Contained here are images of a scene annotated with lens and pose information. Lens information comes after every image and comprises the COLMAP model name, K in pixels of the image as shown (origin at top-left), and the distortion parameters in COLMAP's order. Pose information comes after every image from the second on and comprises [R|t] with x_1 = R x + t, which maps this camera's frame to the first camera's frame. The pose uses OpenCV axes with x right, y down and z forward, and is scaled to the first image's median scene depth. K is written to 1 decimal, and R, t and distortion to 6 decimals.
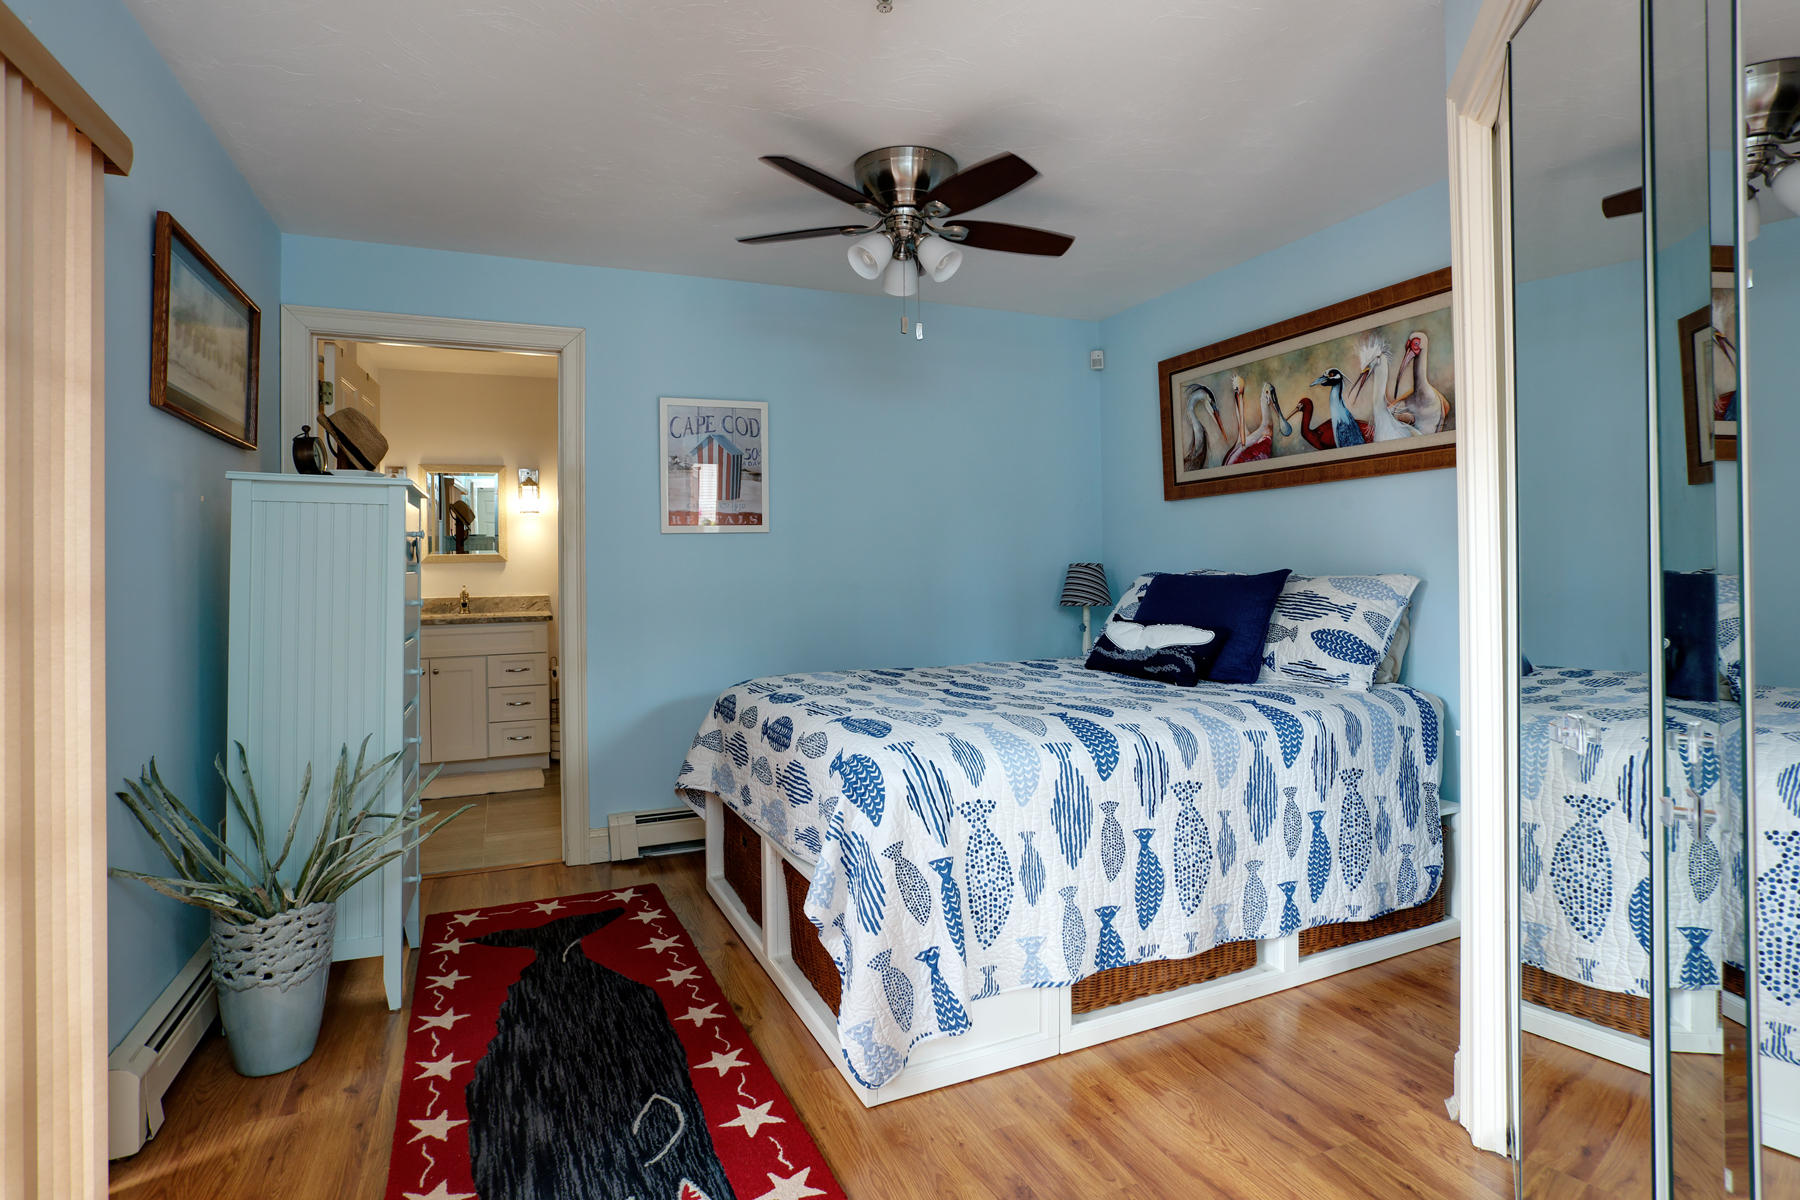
lens RADIAL K [[925.8, 0, 920.1], [0, 925.8, 556.3], [0, 0, 1]] dist [-0.002859, -0.000260]
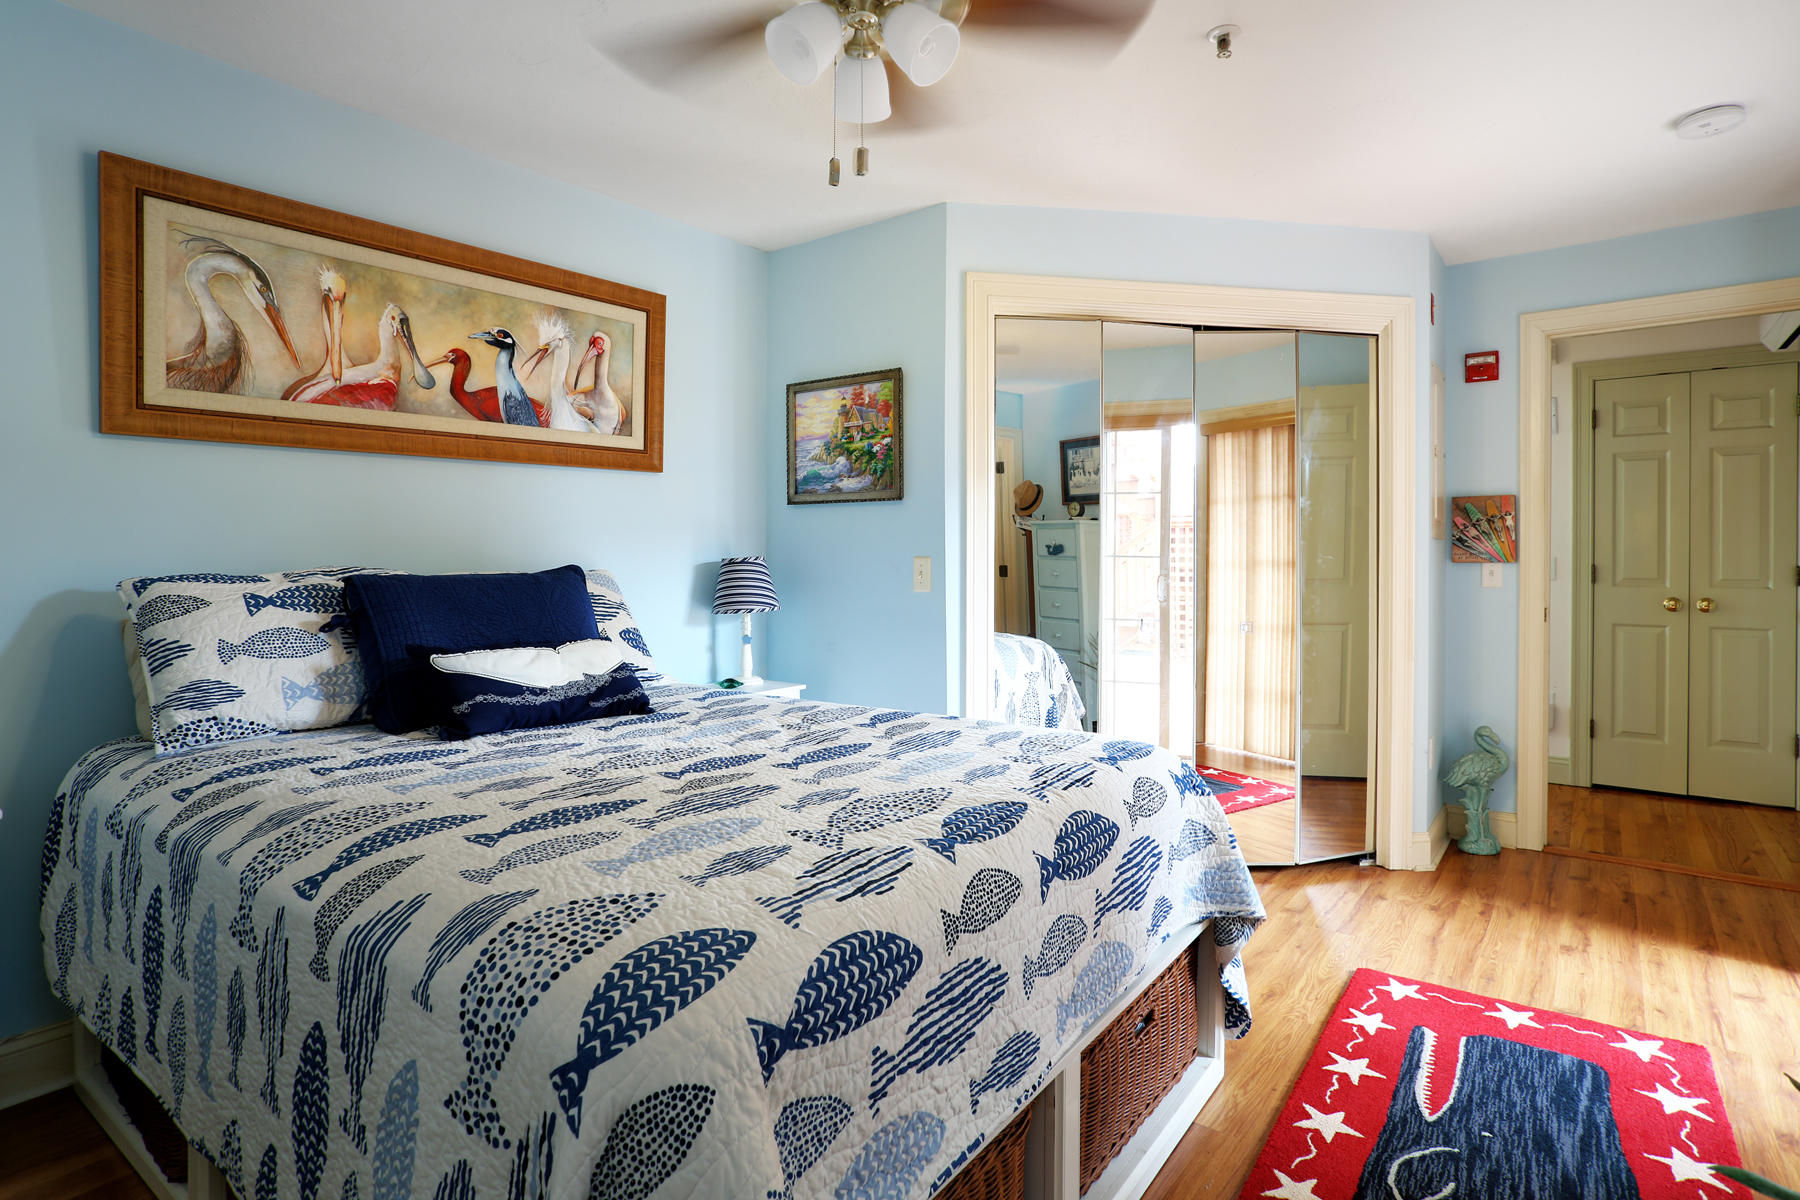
lens RADIAL K [[925.8, 0, 920.1], [0, 925.8, 556.3], [0, 0, 1]] dist [-0.002859, -0.000260]
pose [[-0.484014, 0.003709, 0.875052, -0.483622], [-0.001835, 0.999985, -0.005254, 0.009694], [-0.875058, -0.004148, -0.484000, 1.080583]]
